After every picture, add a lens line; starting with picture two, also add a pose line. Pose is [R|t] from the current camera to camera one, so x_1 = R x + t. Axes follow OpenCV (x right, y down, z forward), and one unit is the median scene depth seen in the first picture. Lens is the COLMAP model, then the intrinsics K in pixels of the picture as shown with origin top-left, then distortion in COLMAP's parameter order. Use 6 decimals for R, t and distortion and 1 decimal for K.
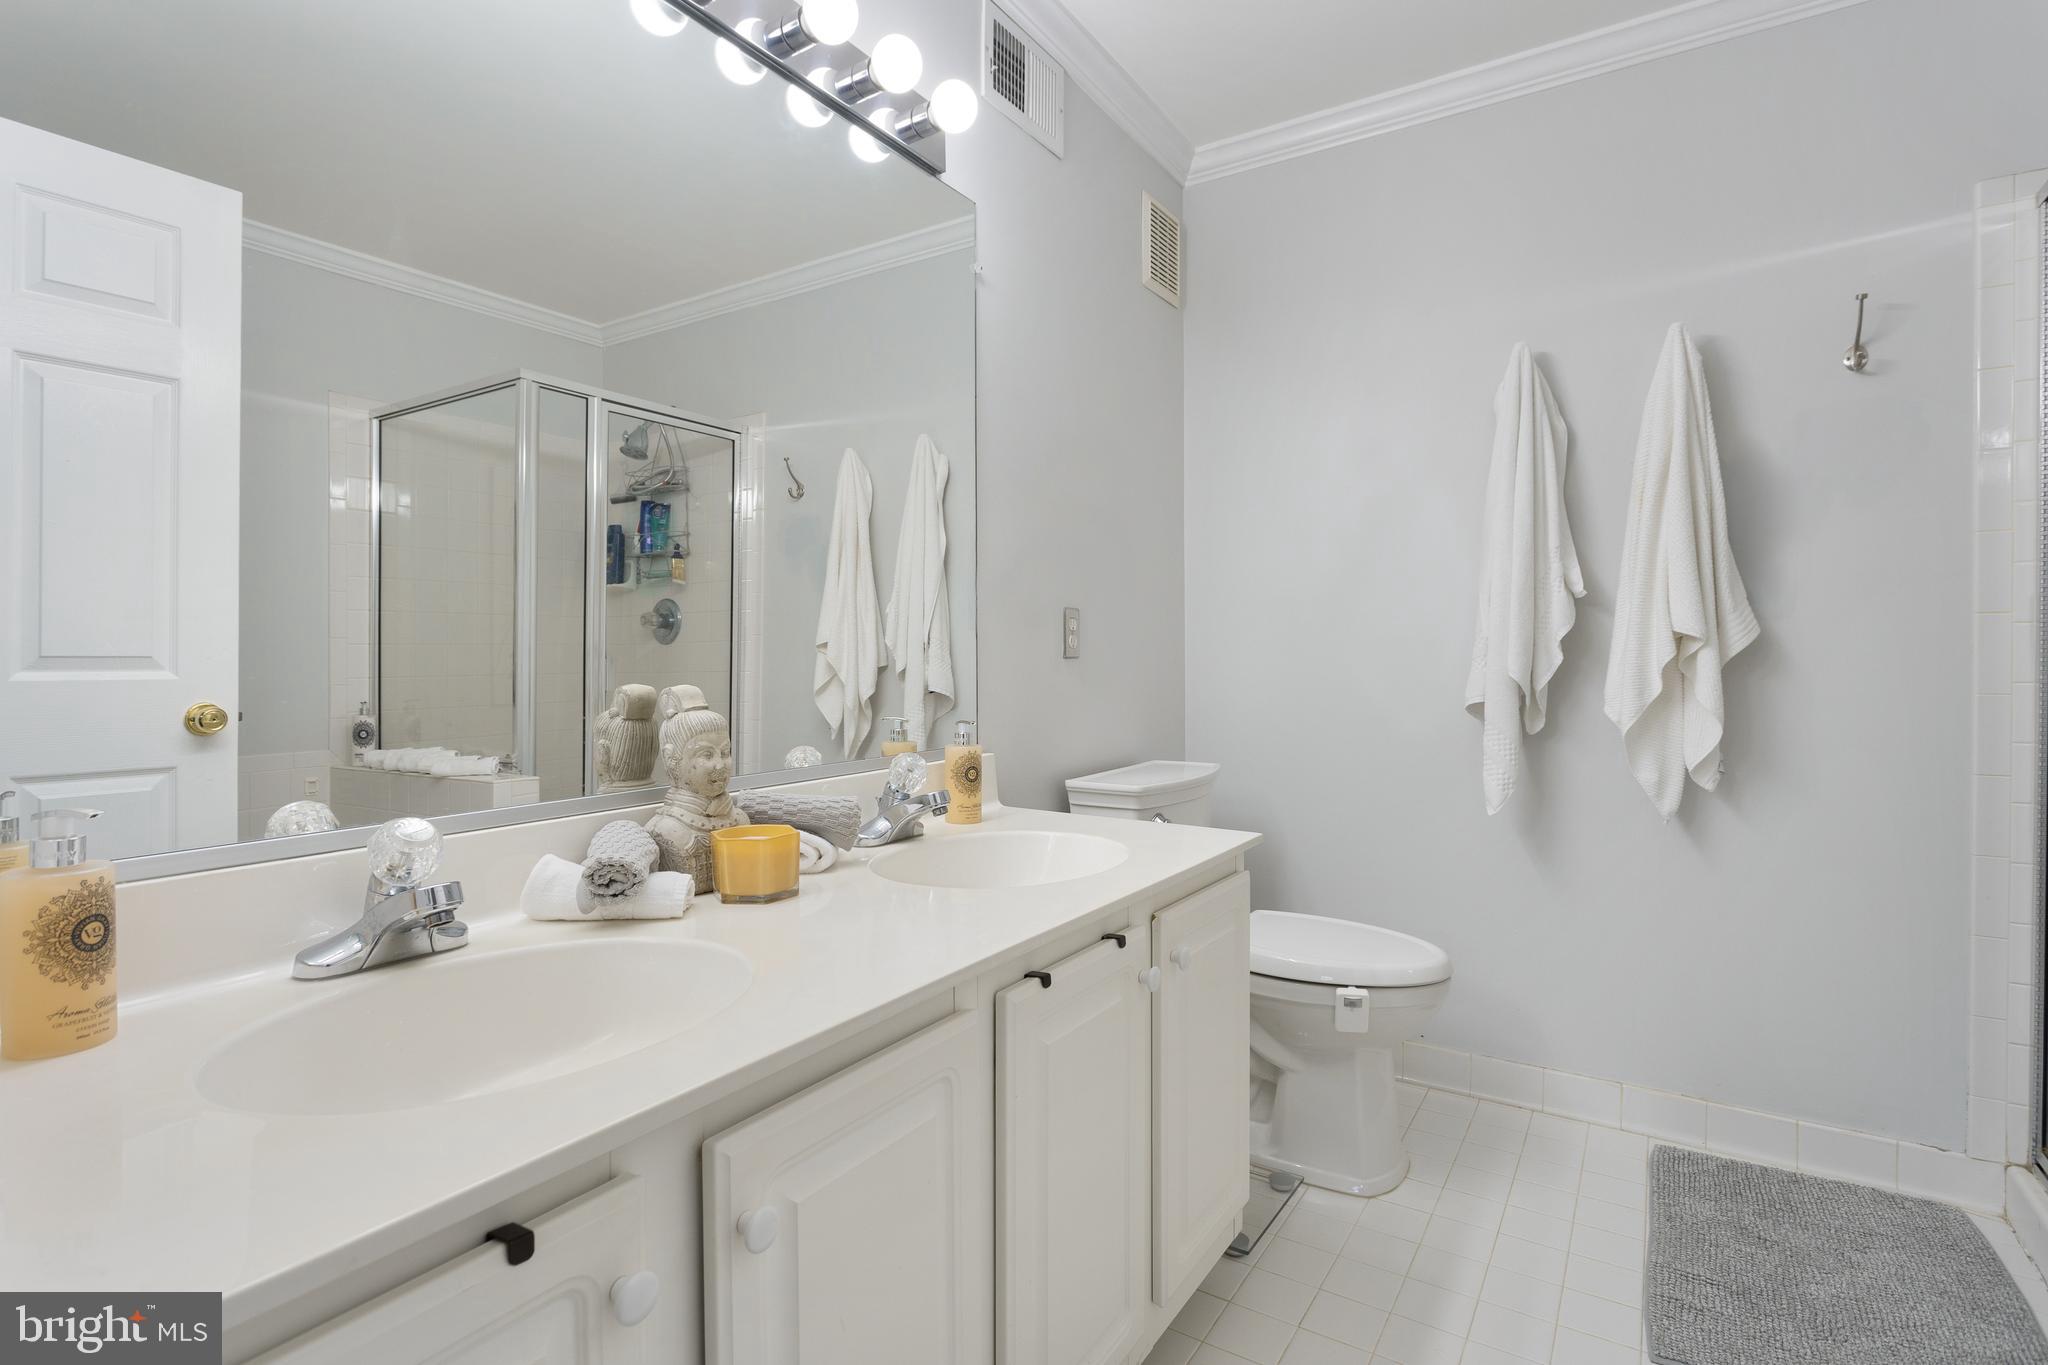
lens RADIAL K [[1003.2, 0, 1031.3], [0, 1003.2, 683.0], [0, 0, 1]] dist [-0.001229, -0.000108]
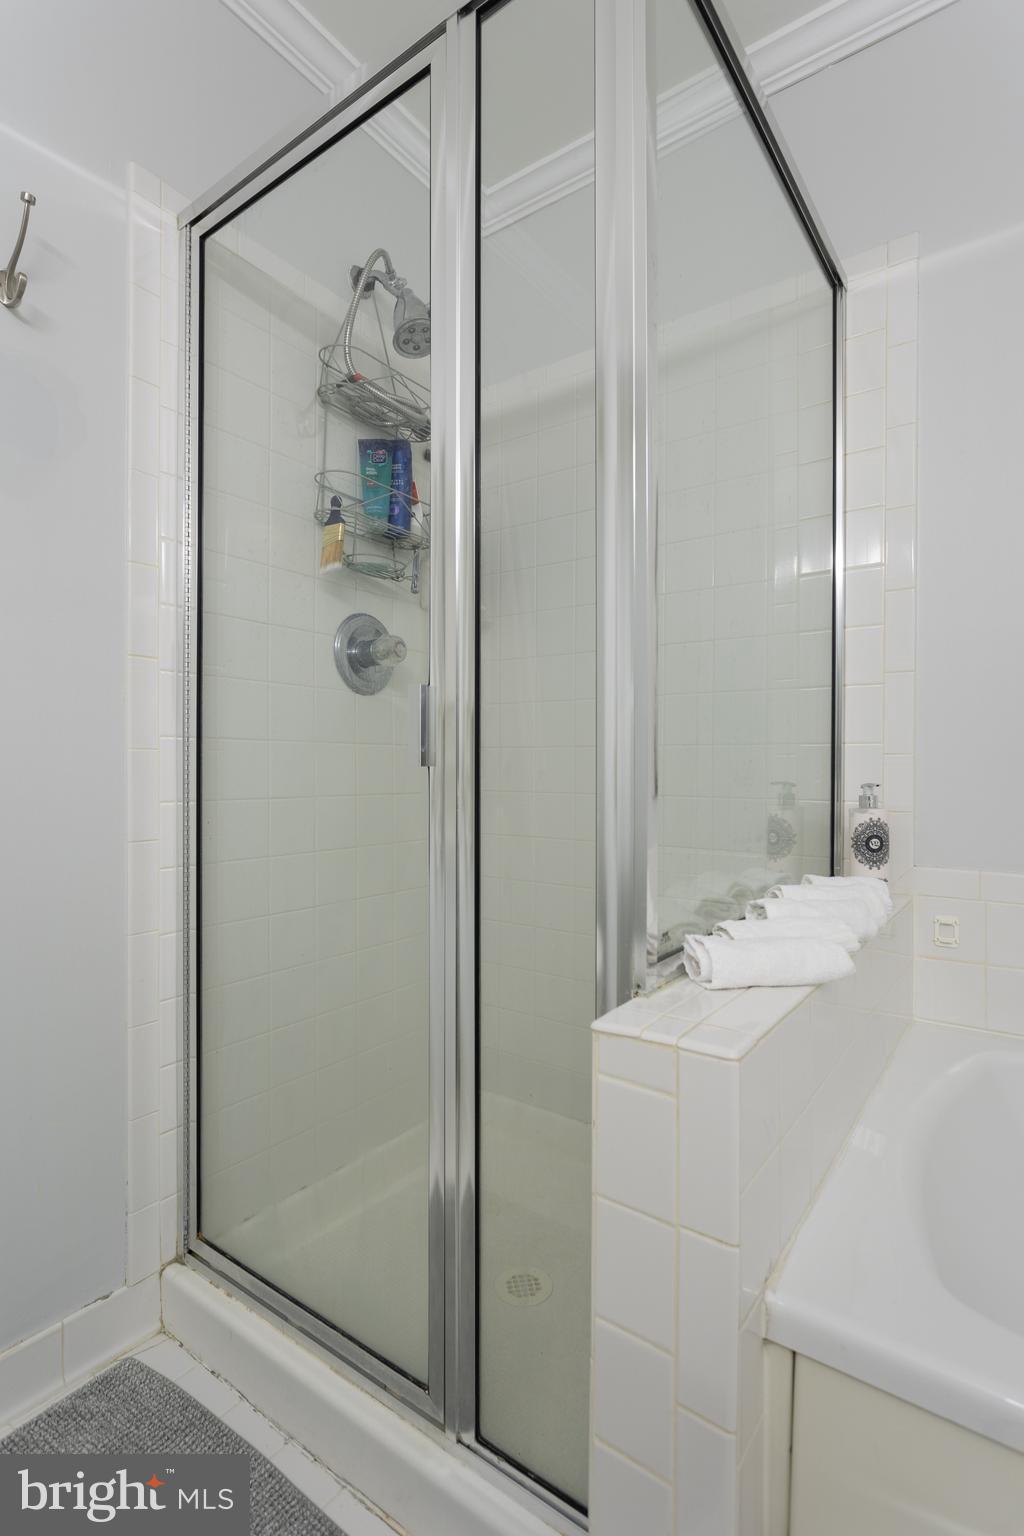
lens RADIAL K [[752.4, 0, 513.7], [0, 752.4, 763.1], [0, 0, 1]] dist [-0.001229, -0.000108]
pose [[0.052798, -0.004735, 0.998594, 0.310510], [0.000013, 0.999989, 0.004741, 0.020048], [-0.998605, -0.000237, 0.052797, 0.636681]]
